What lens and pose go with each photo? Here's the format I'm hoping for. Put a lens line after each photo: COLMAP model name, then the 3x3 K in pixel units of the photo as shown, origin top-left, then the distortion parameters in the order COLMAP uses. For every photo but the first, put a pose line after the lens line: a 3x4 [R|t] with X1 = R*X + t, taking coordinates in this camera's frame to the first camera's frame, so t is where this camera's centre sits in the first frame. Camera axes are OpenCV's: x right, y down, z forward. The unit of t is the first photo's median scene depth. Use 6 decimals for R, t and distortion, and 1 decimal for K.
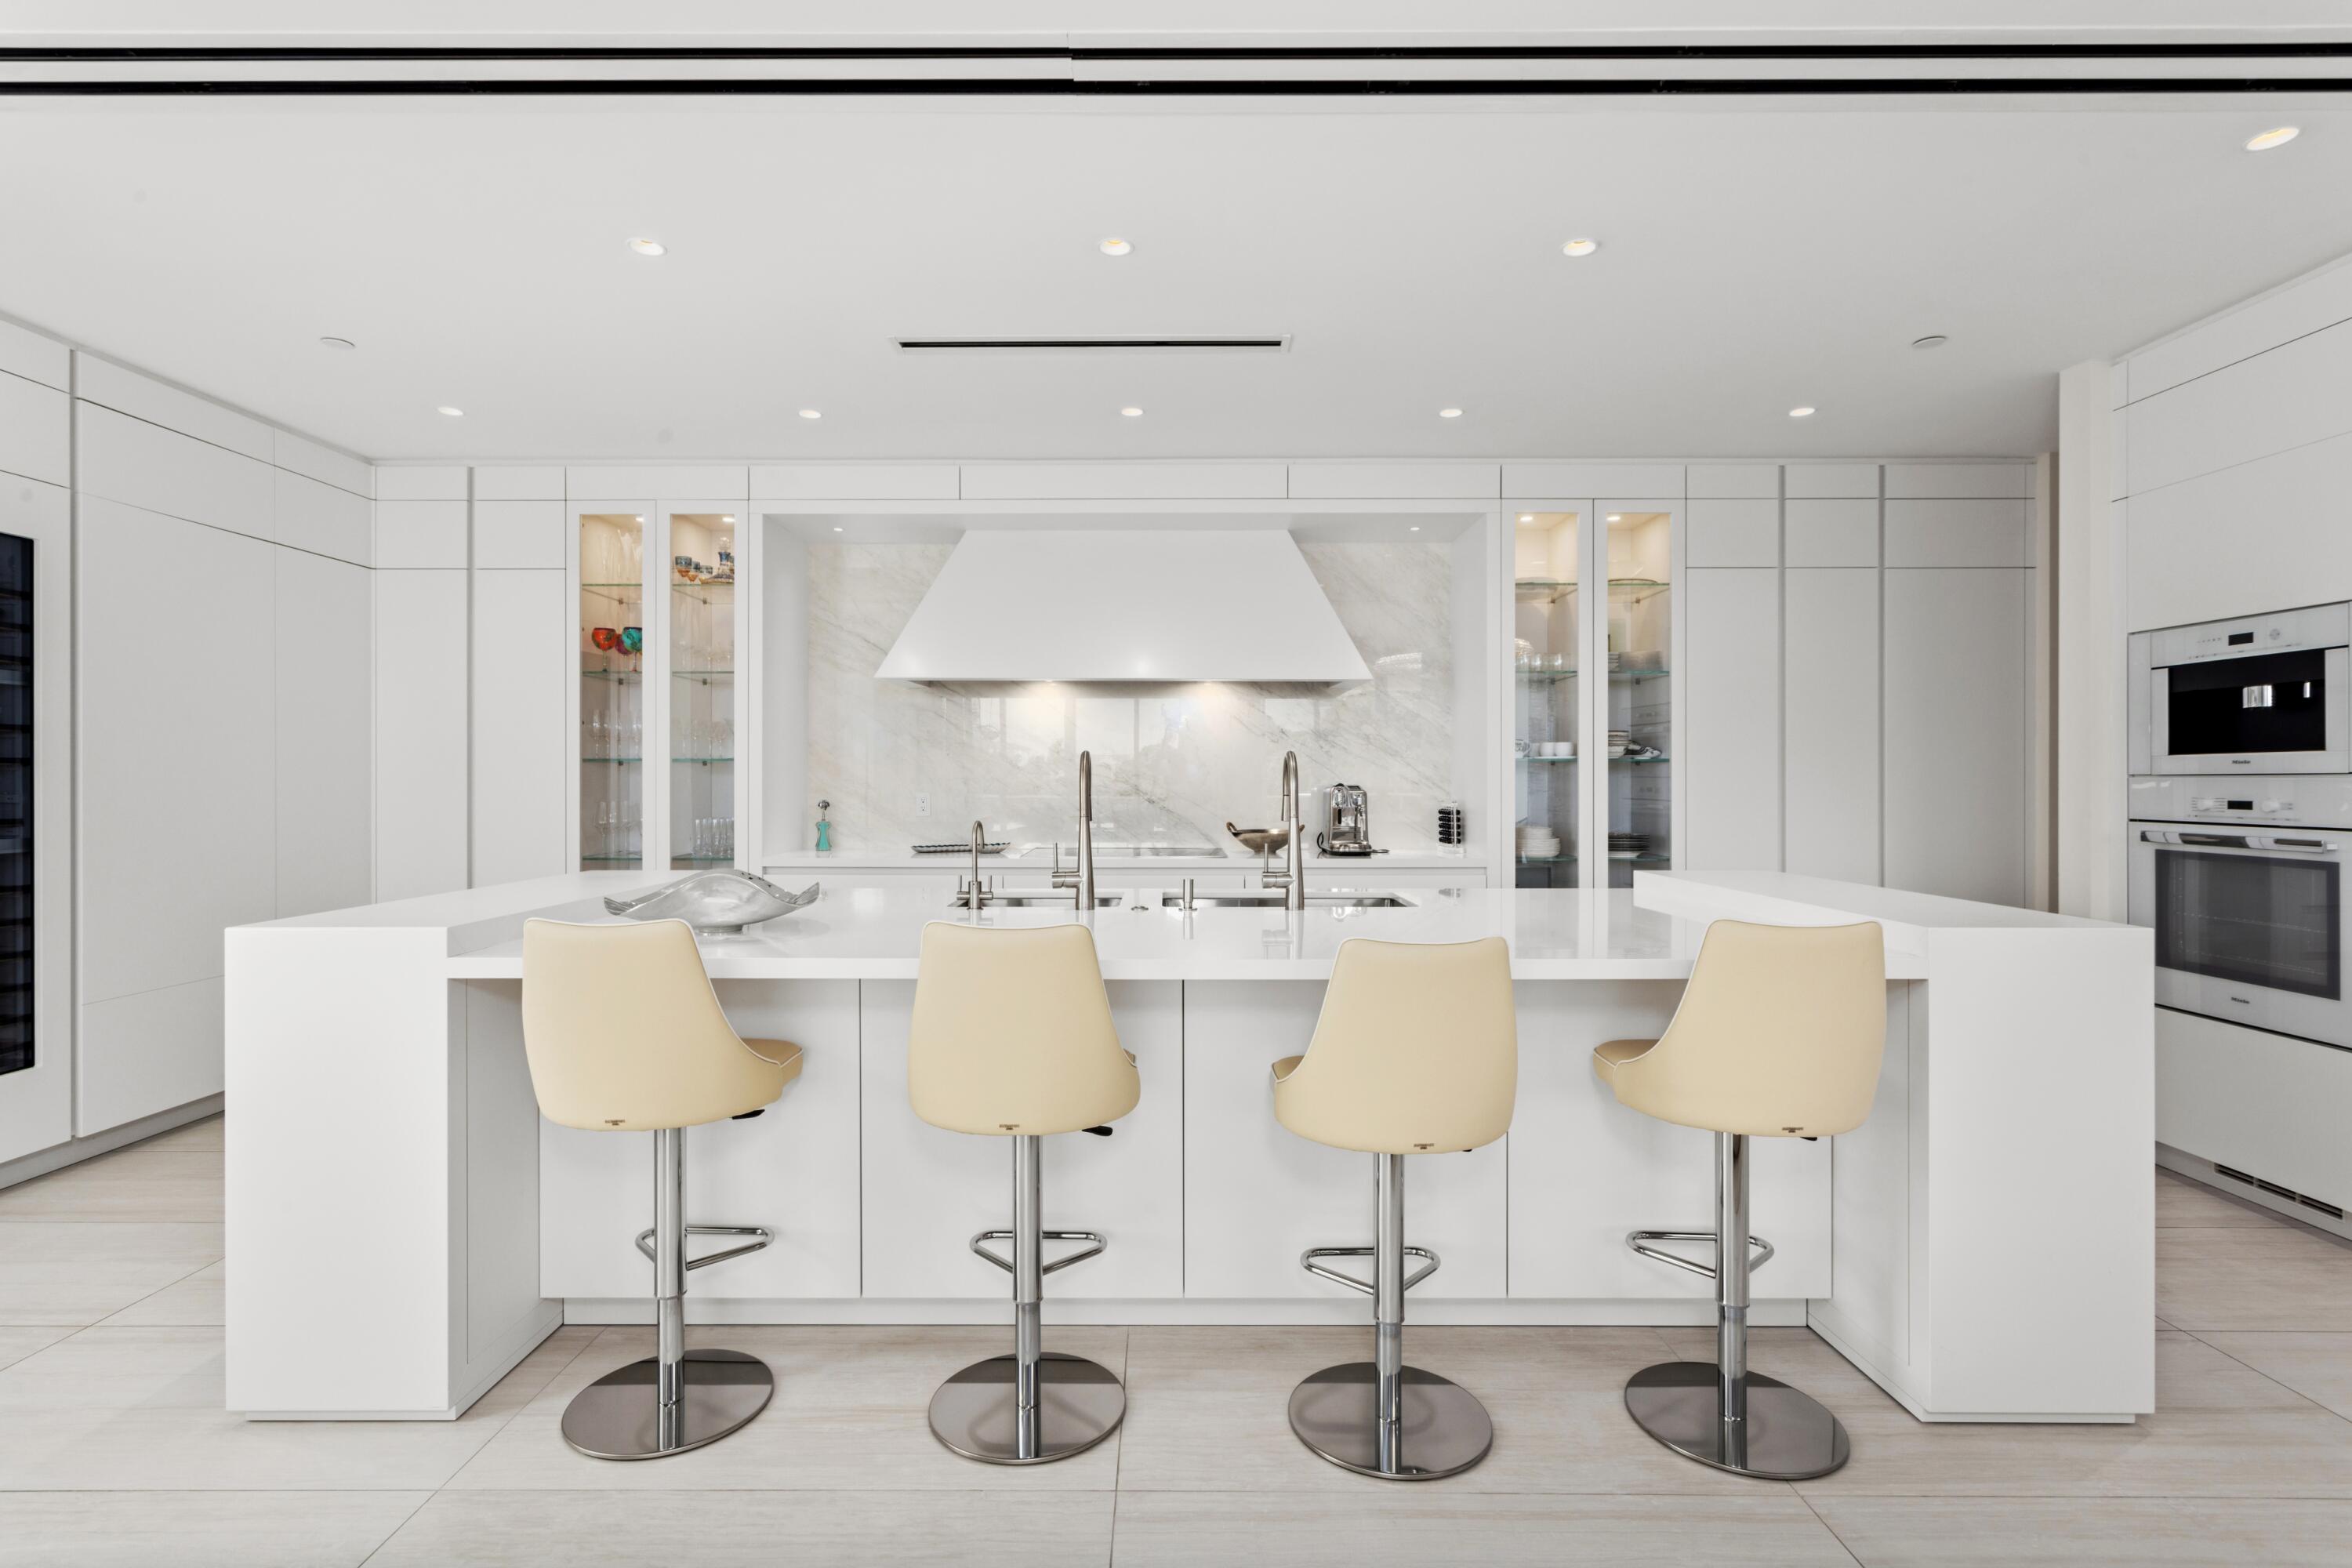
lens RADIAL K [[1142.9, 0, 1169.9], [0, 1142.9, 775.6], [0, 0, 1]] dist [0.003033, 0.000971]
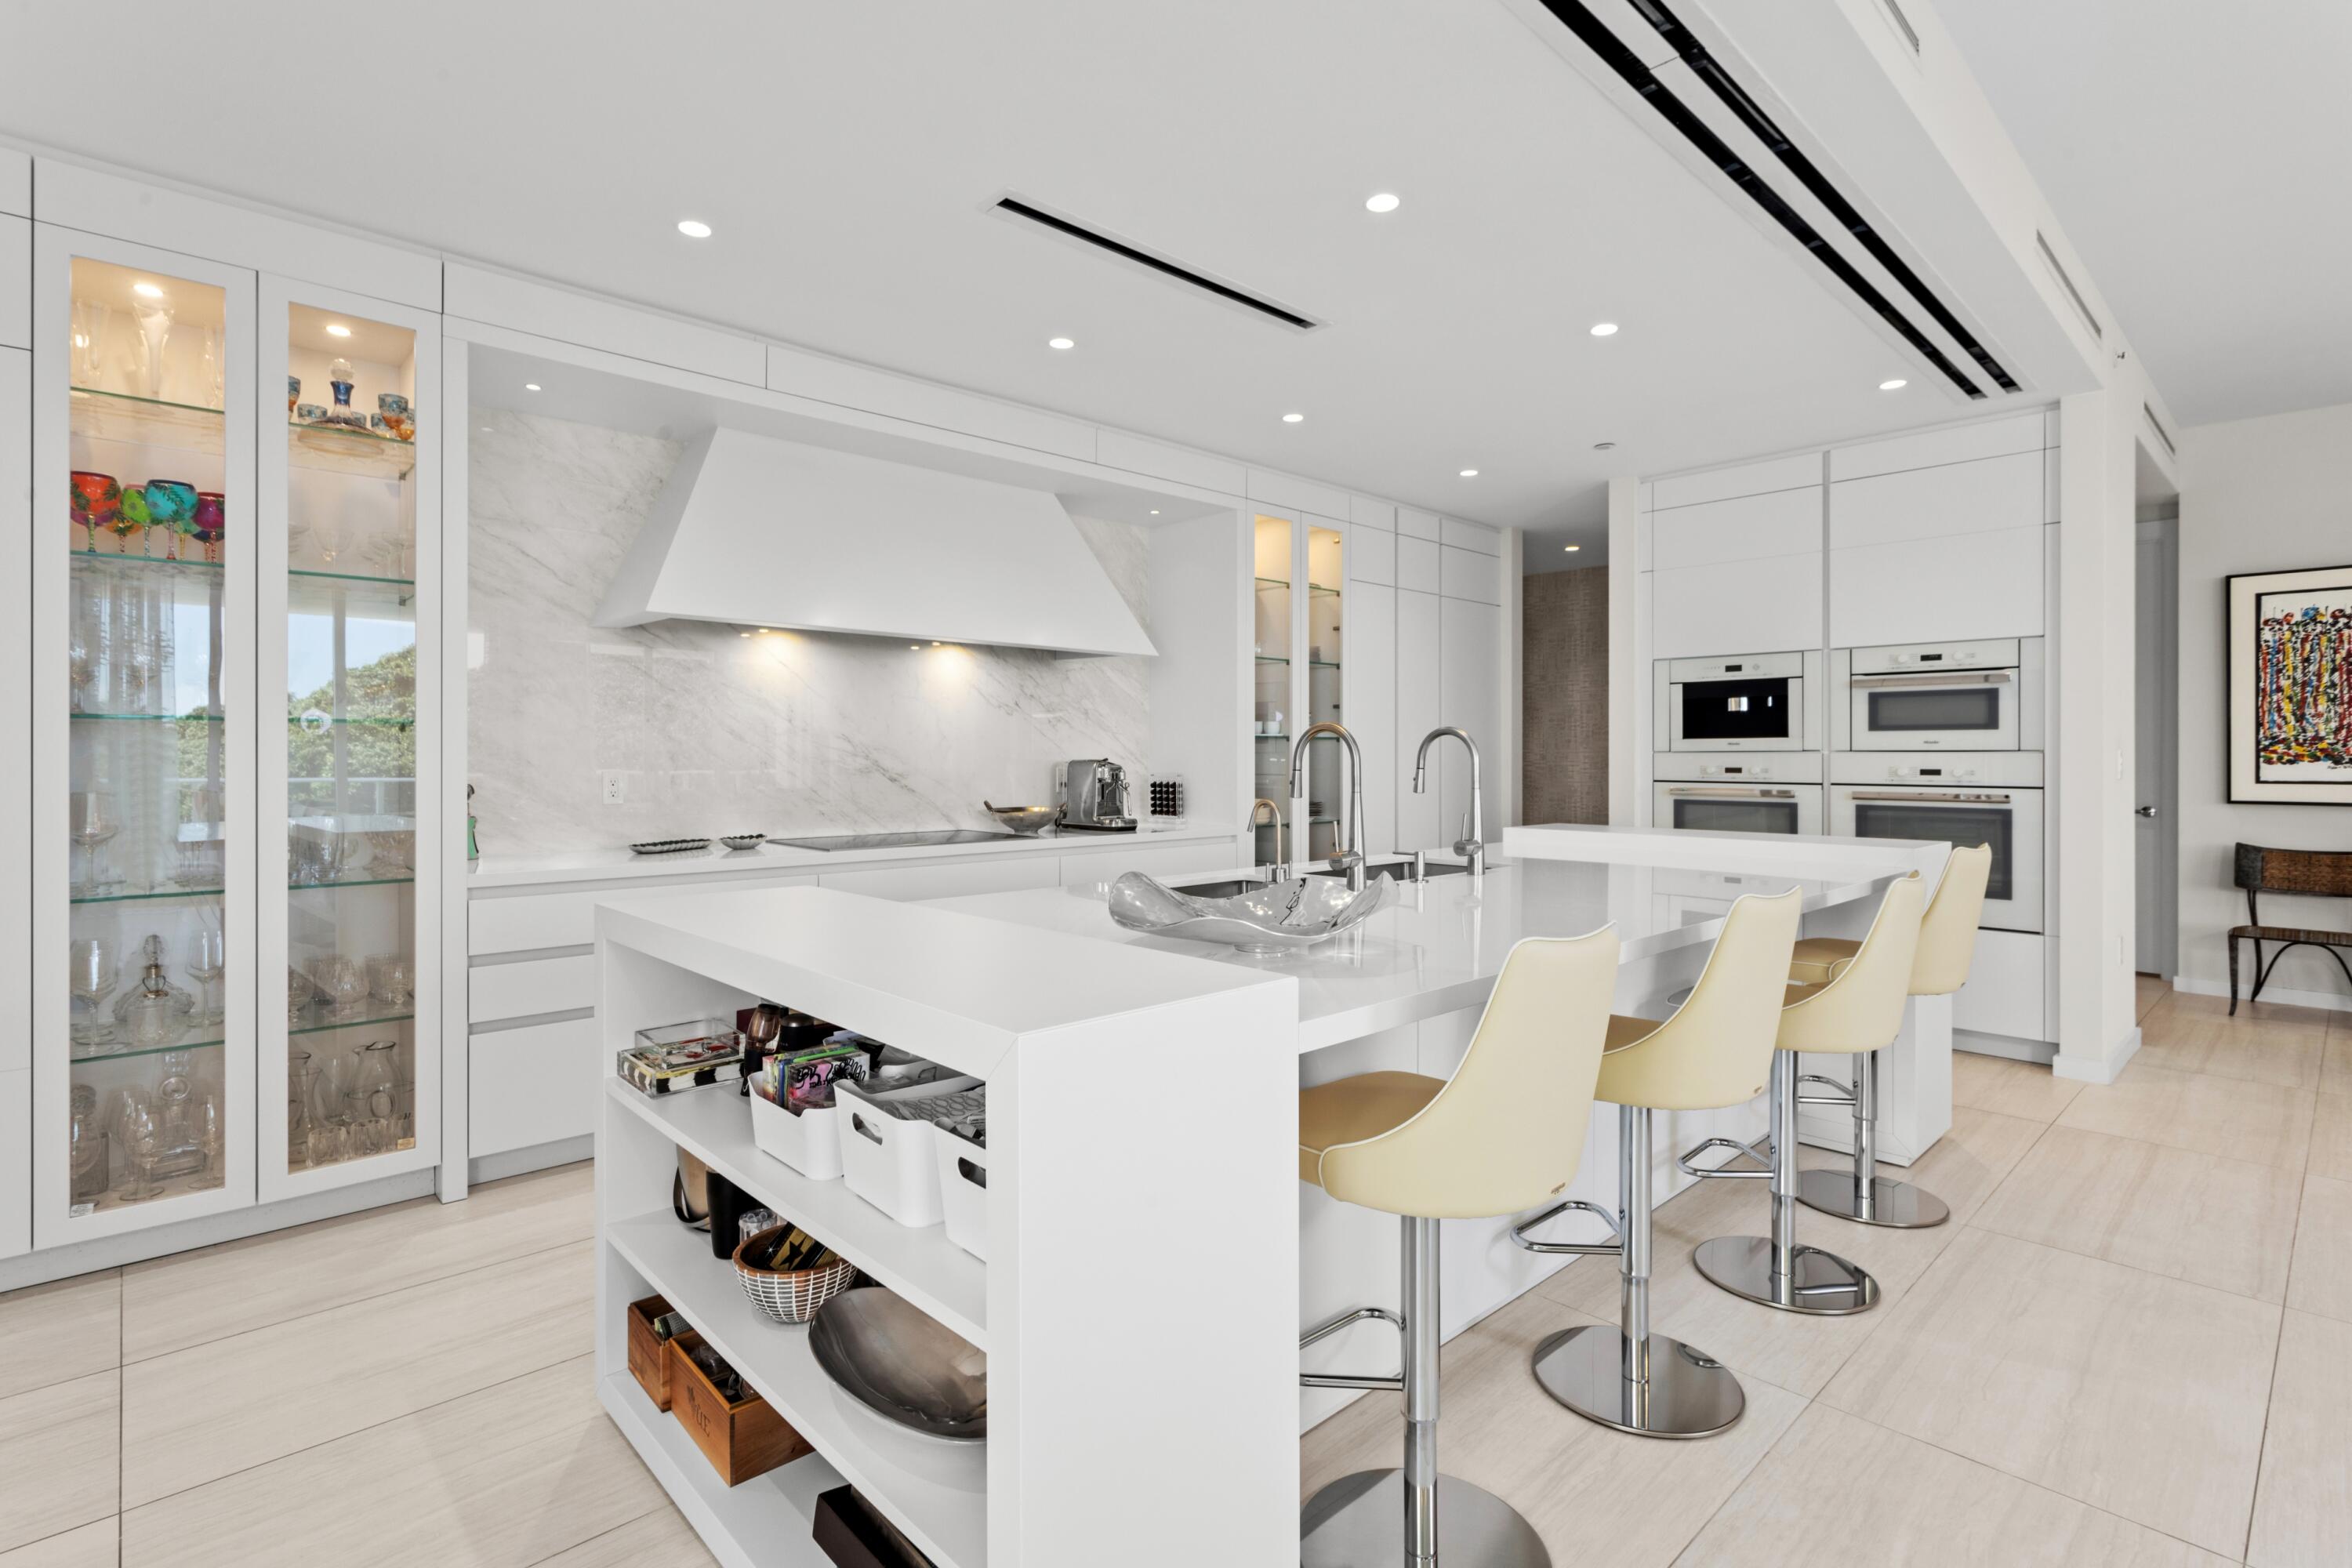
lens RADIAL K [[1127.5, 0, 1172.8], [0, 1127.5, 755.7], [0, 0, 1]] dist [0.003374, 0.001174]
pose [[0.722973, -0.000194, 0.690876, -0.684946], [-0.003020, 0.999990, 0.003442, 0.001727], [-0.690870, -0.004575, 0.722965, 0.353945]]
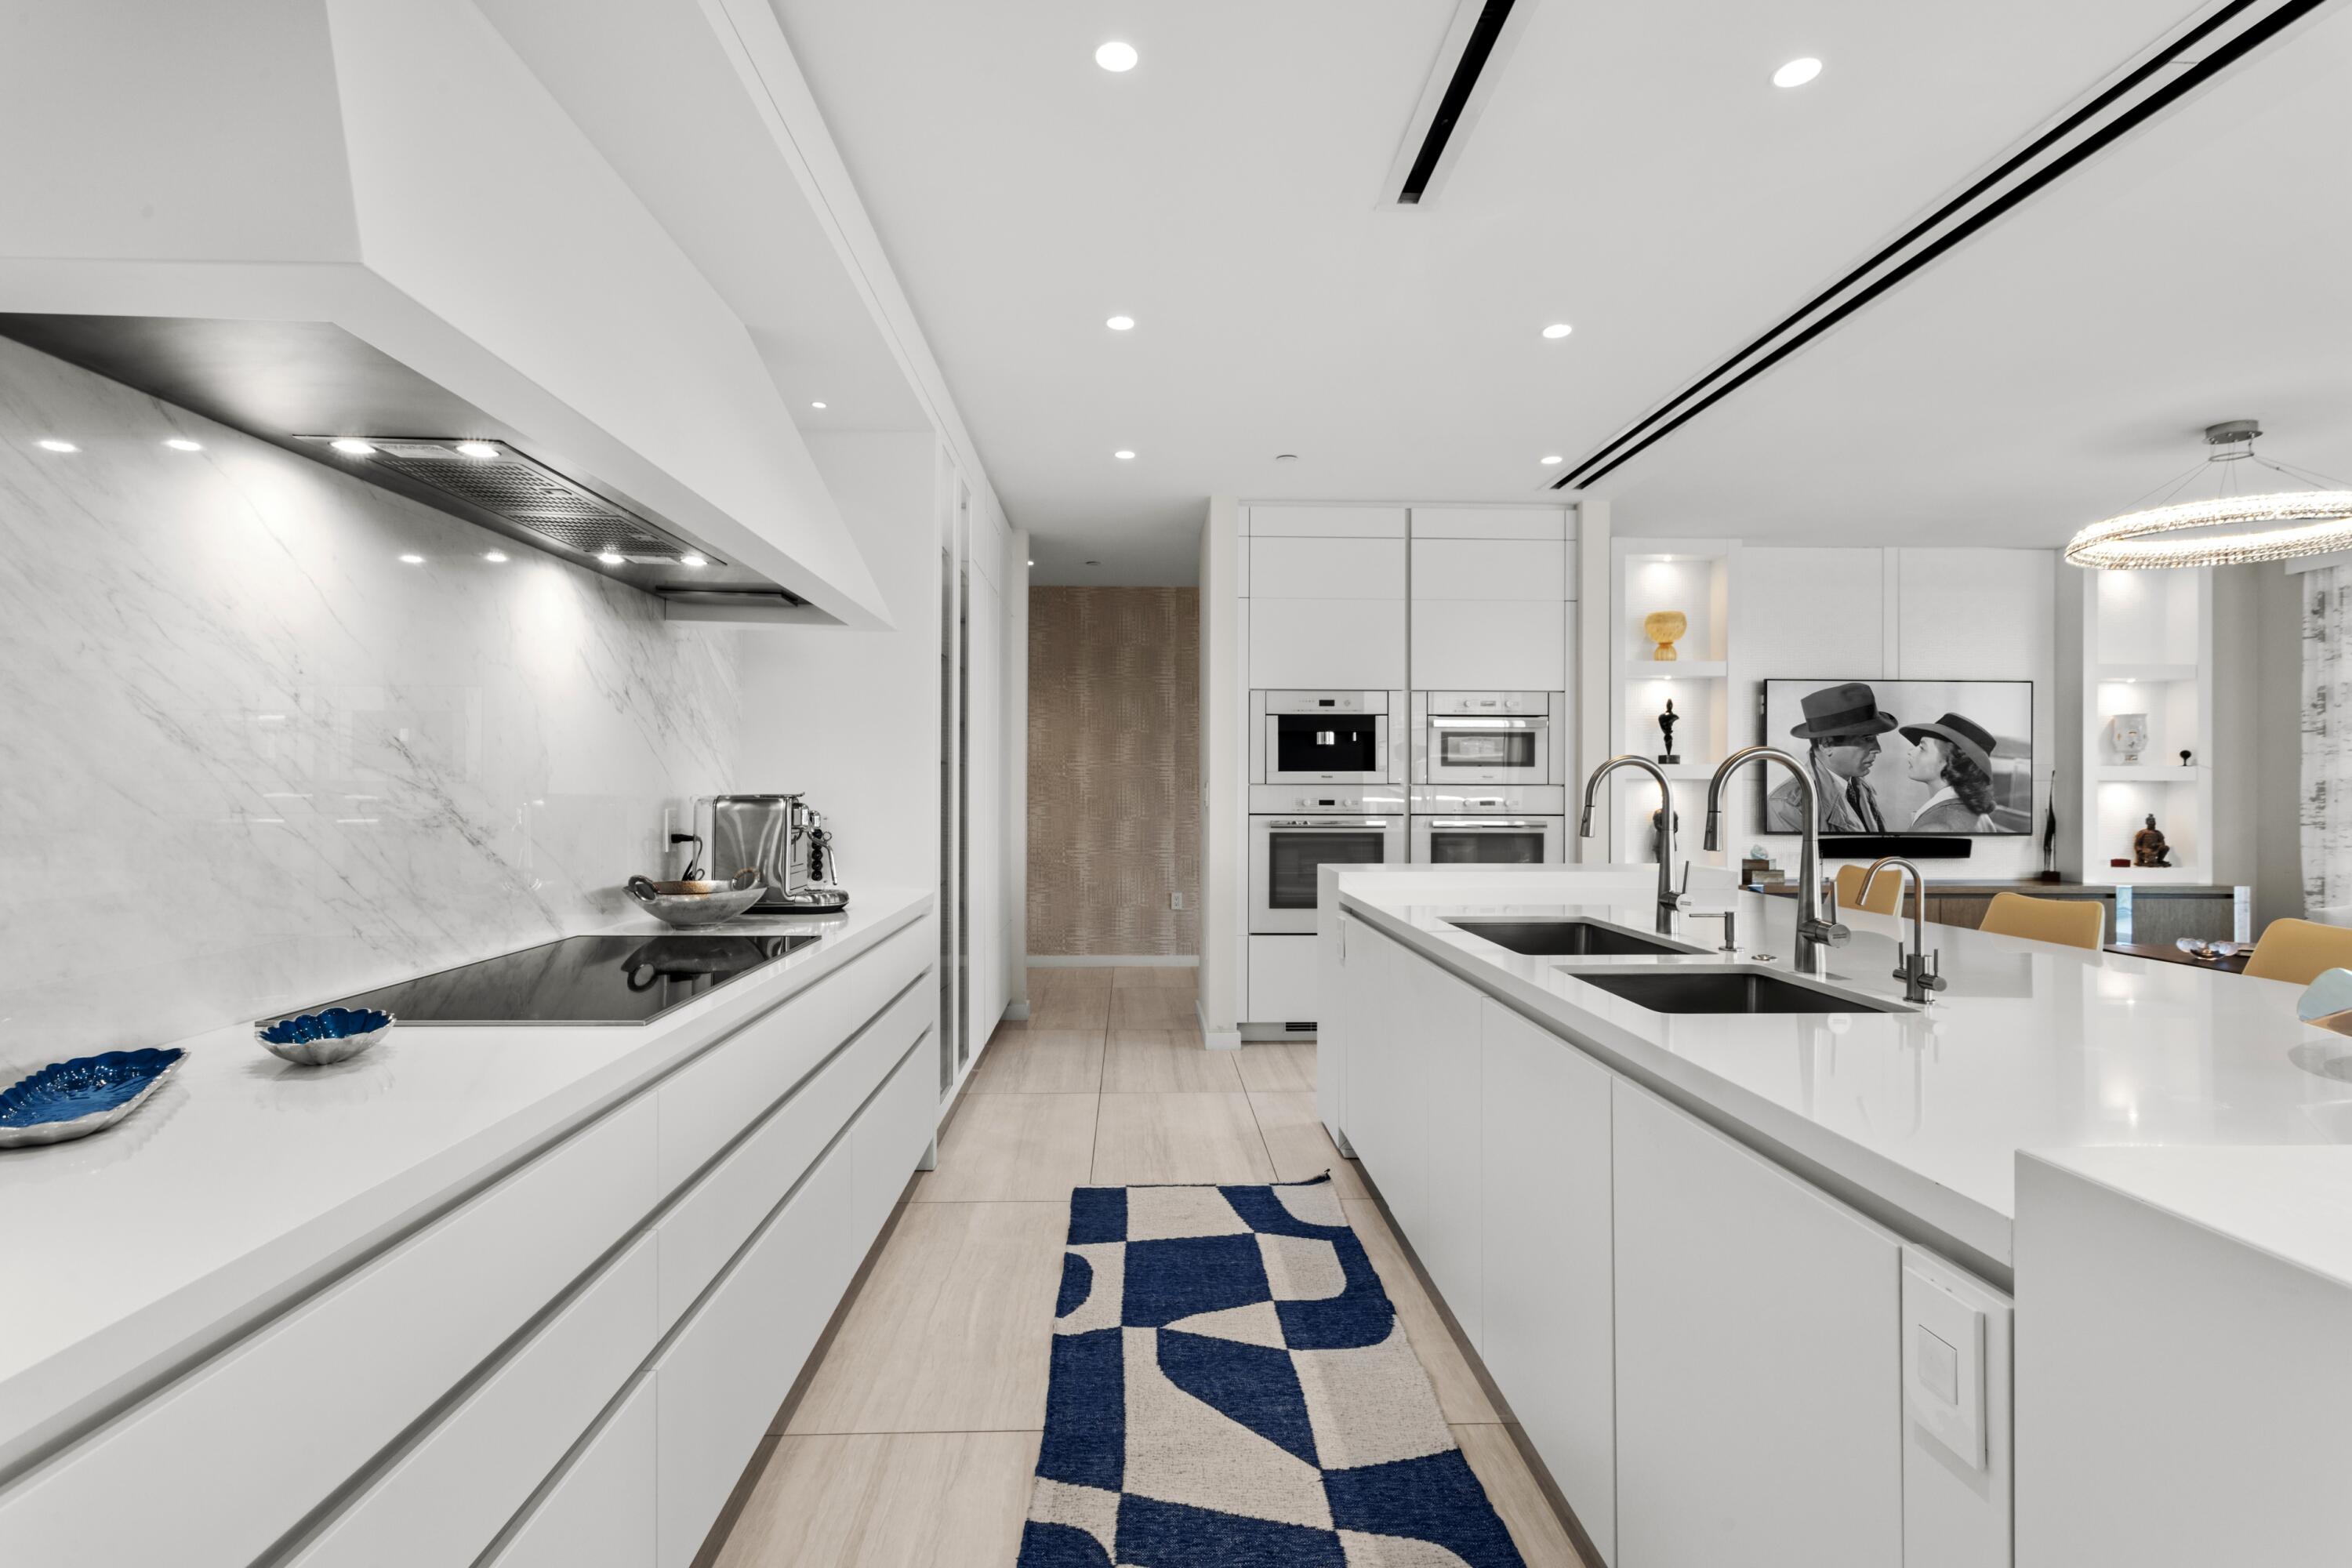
lens RADIAL K [[1119.0, 0, 1172.6], [0, 1119.0, 773.9], [0, 0, 1]] dist [0.001599, 0.000456]
pose [[-0.038305, 0.011164, 0.999204, -0.621686], [-0.006800, 0.999912, -0.011433, 0.003642], [-0.999243, -0.007233, -0.038225, 1.168527]]
